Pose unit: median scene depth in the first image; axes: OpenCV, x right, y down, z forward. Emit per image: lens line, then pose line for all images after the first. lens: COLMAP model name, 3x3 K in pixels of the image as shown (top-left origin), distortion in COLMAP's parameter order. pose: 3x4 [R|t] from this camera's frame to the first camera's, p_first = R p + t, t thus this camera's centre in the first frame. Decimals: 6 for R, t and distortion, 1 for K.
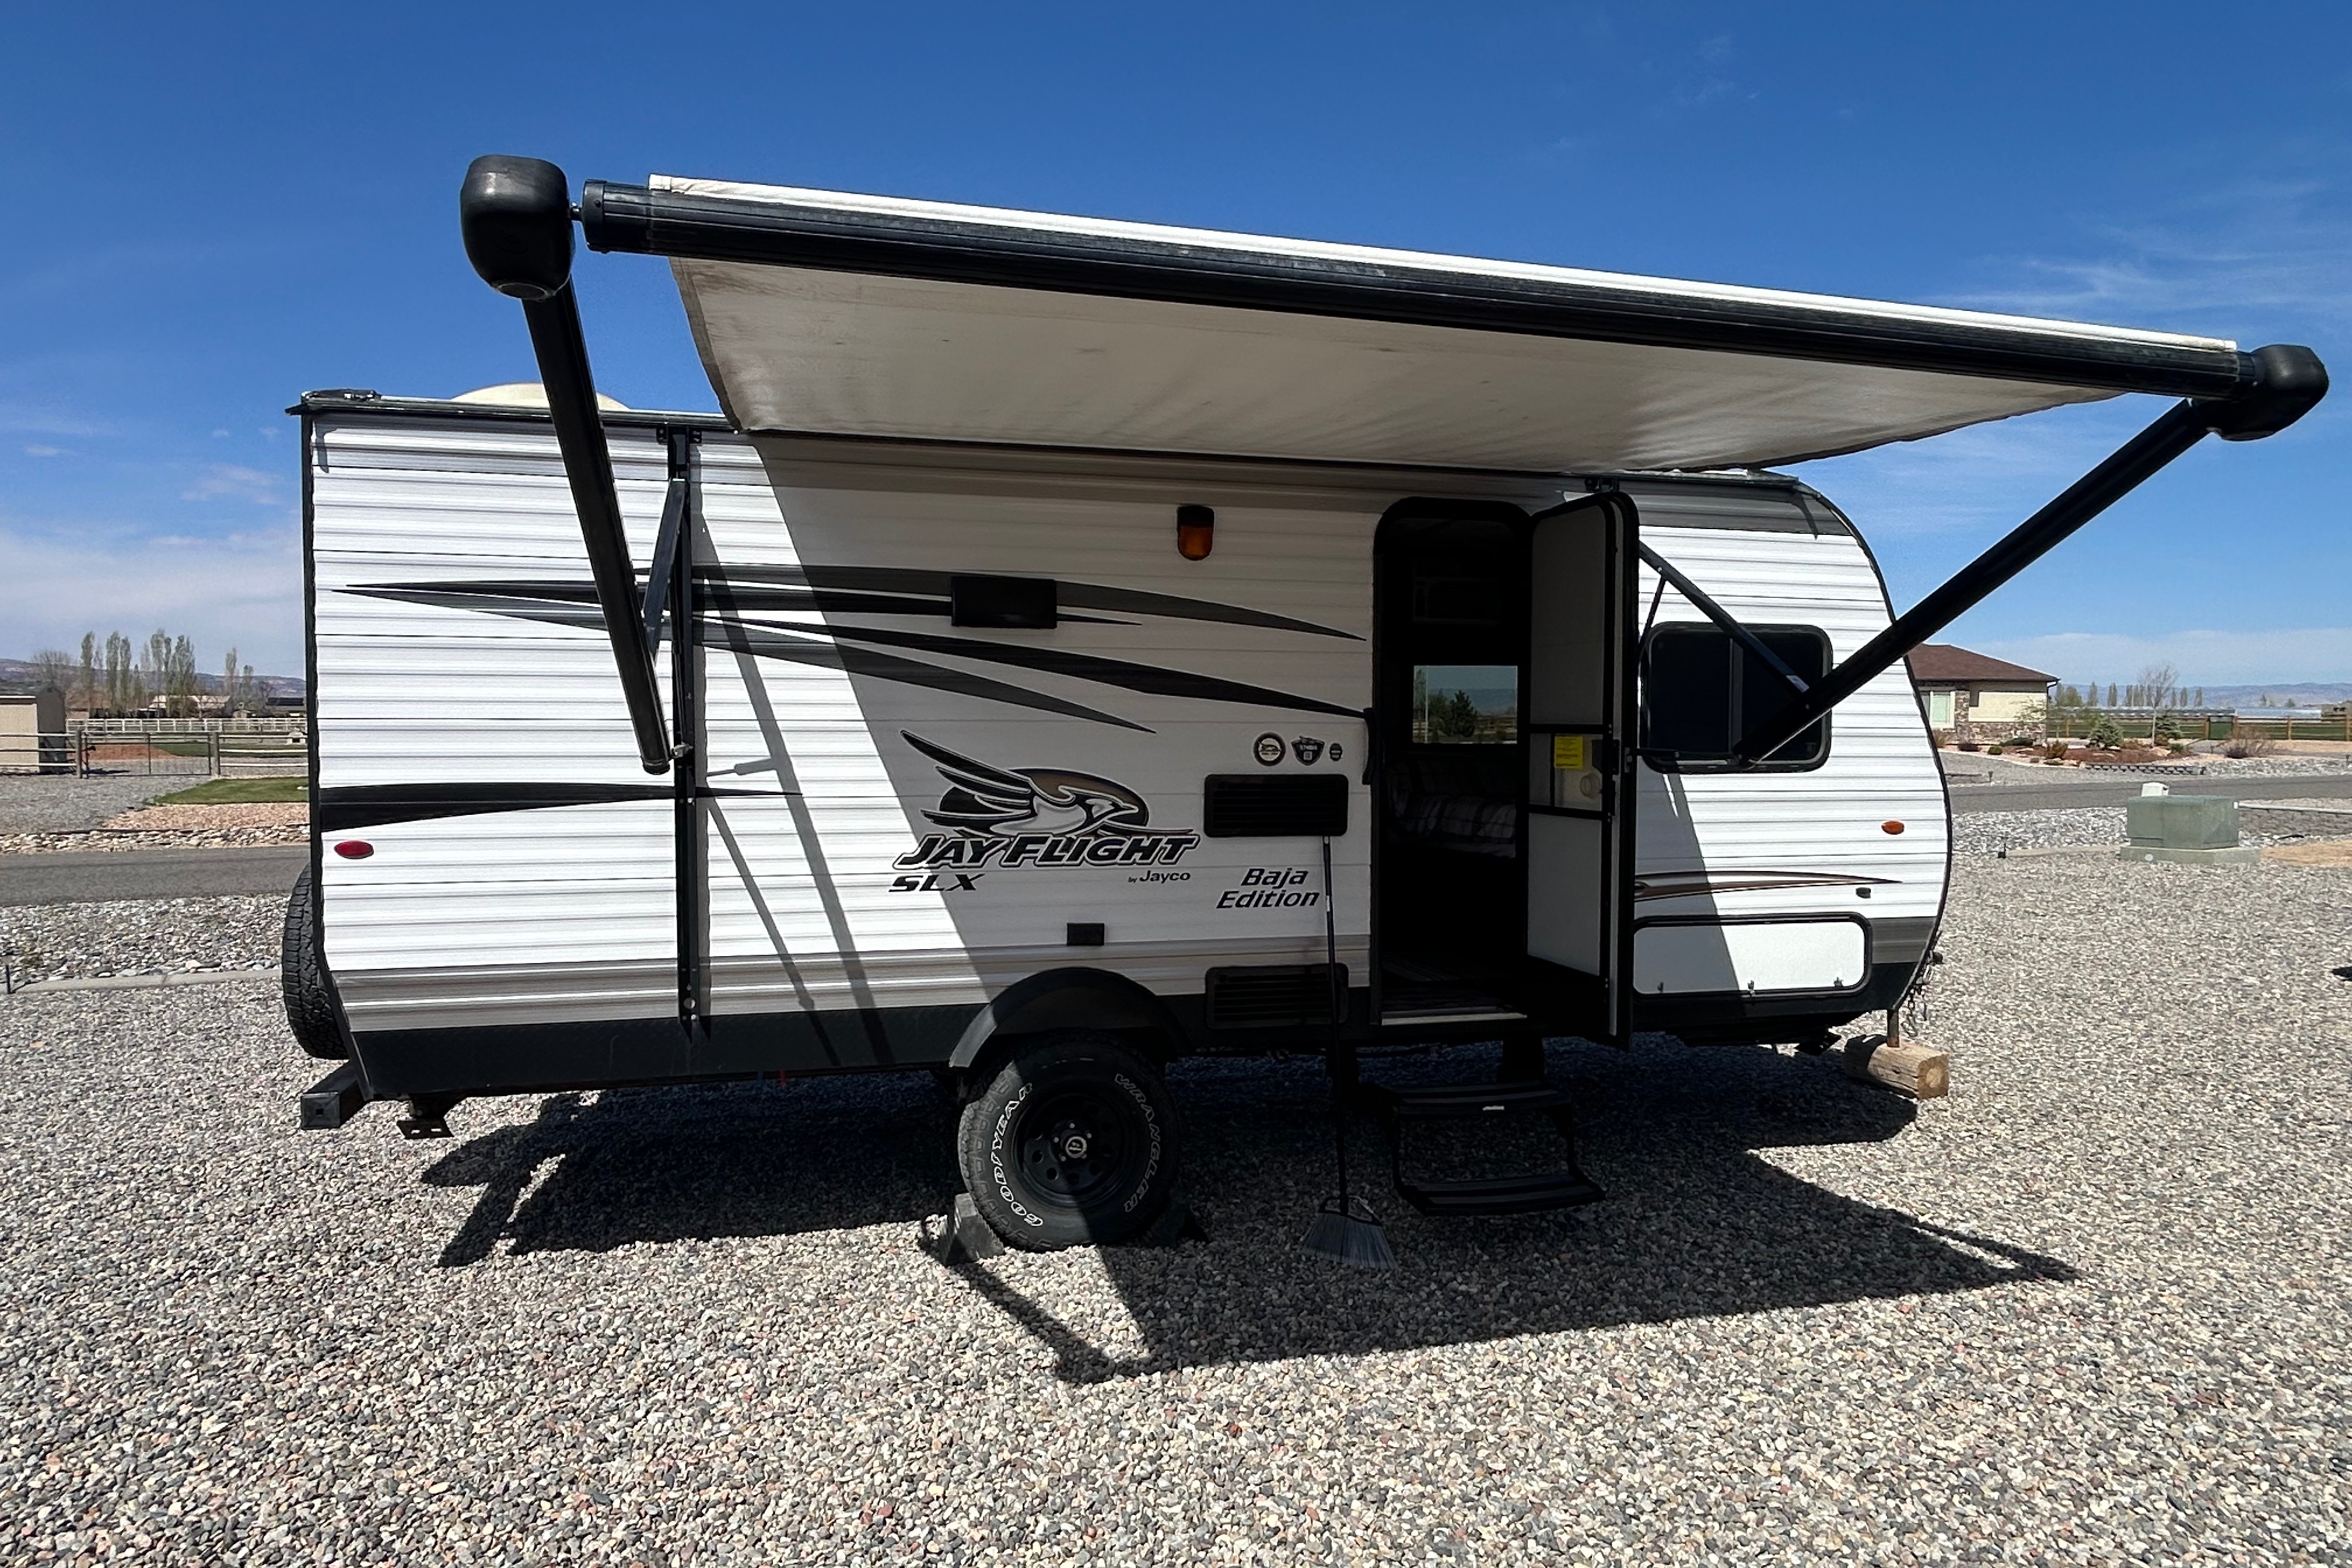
lens RADIAL K [[1334.1, 0, 1160.3], [0, 1334.1, 787.7], [0, 0, 1]] dist [0.010246, -0.001437]
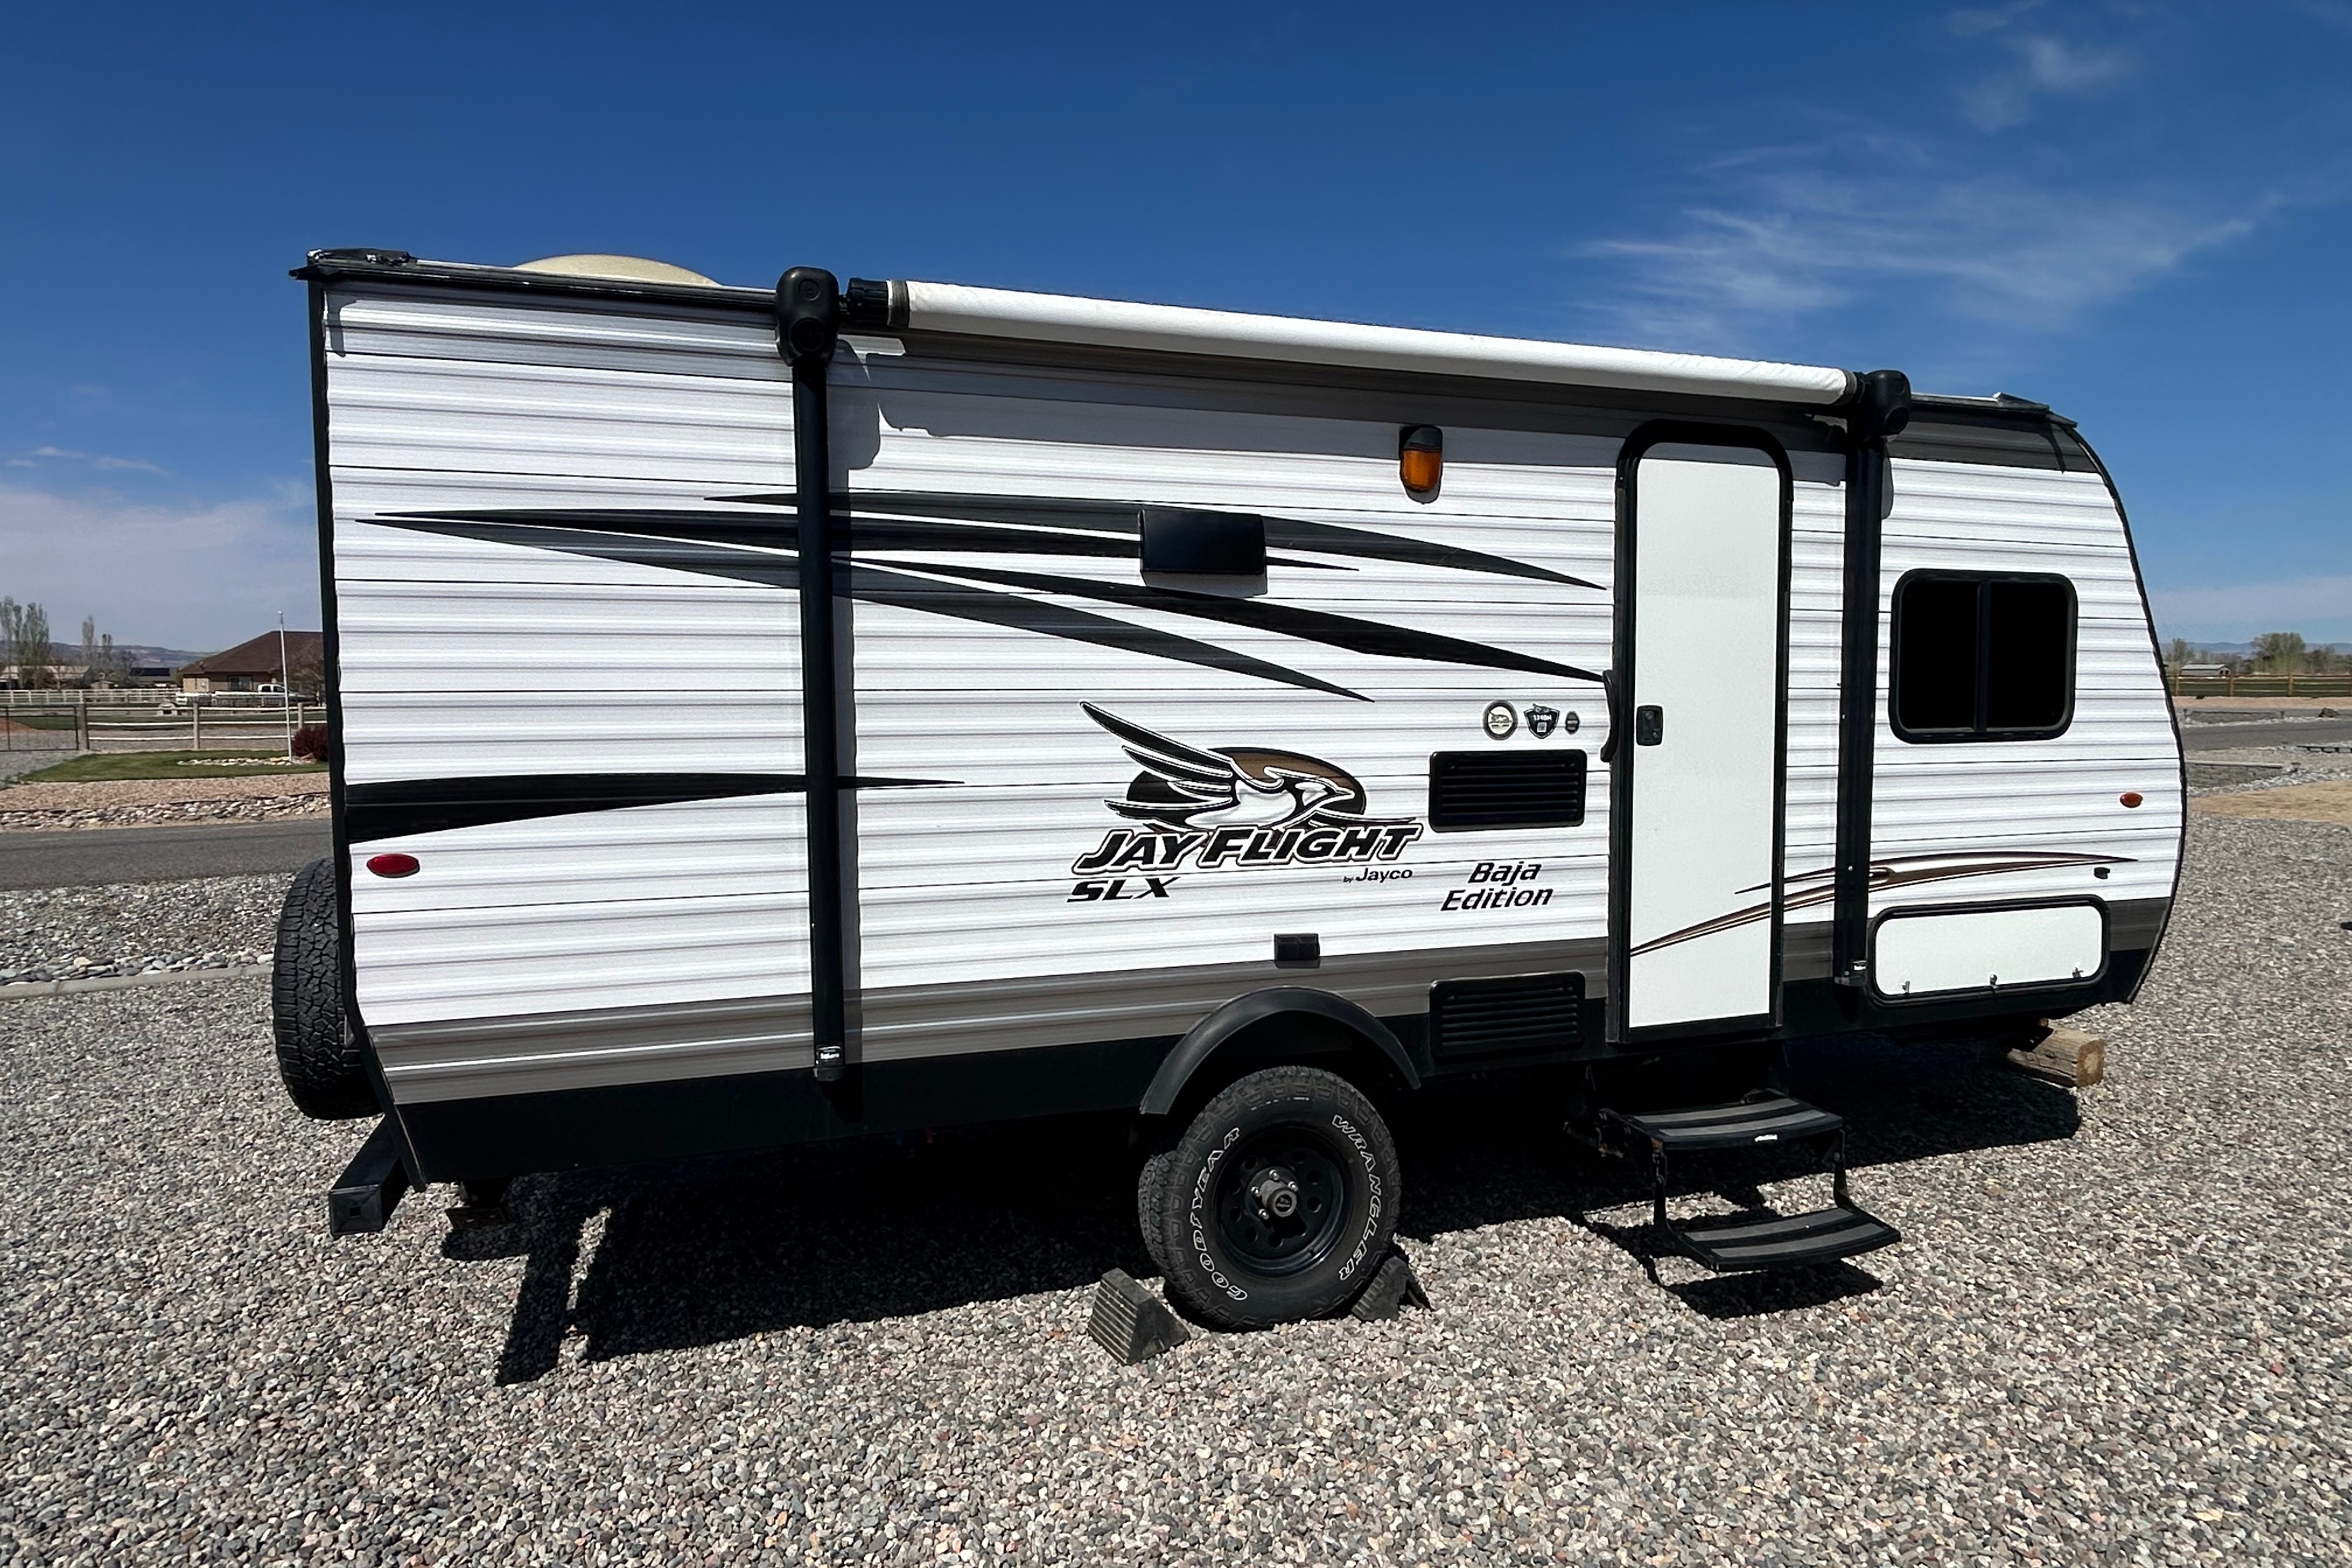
lens RADIAL K [[1334.1, 0, 1191.0], [0, 1334.1, 776.8], [0, 0, 1]] dist [0.010246, -0.001437]
pose [[0.997105, -0.011537, 0.075155, -0.180080], [0.010175, 0.999777, 0.018485, -0.011070], [-0.075352, -0.017667, 0.997000, 0.185201]]
